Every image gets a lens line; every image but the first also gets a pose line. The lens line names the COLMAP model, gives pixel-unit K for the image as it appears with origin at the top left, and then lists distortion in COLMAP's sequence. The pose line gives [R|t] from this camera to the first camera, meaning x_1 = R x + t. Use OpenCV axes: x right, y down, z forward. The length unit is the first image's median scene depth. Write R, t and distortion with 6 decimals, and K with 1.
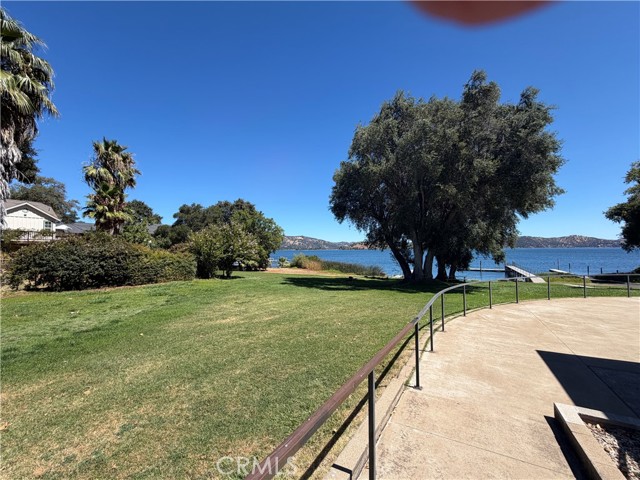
lens RADIAL K [[263.6, 0, 320.0], [0, 263.6, 240.0], [0, 0, 1]] dist [0.000687, 0.000034]
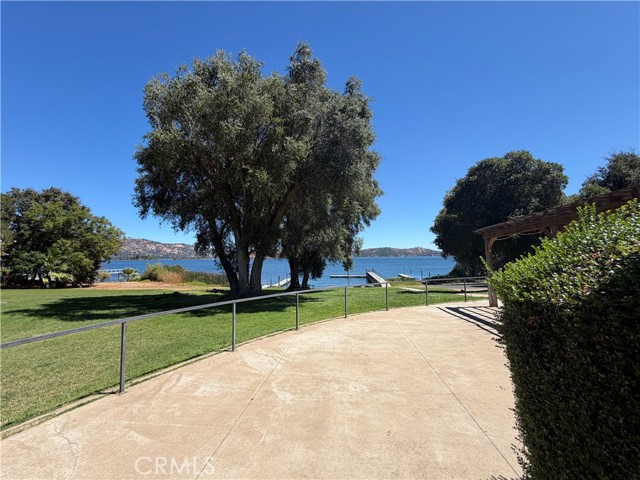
lens RADIAL K [[263.6, 0, 320.0], [0, 263.6, 240.0], [0, 0, 1]] dist [0.000687, 0.000034]
pose [[0.917898, 0.025896, 0.395970, 0.097493], [-0.011717, 0.999202, -0.038187, 0.007354], [-0.396643, 0.030413, 0.917469, 0.063089]]
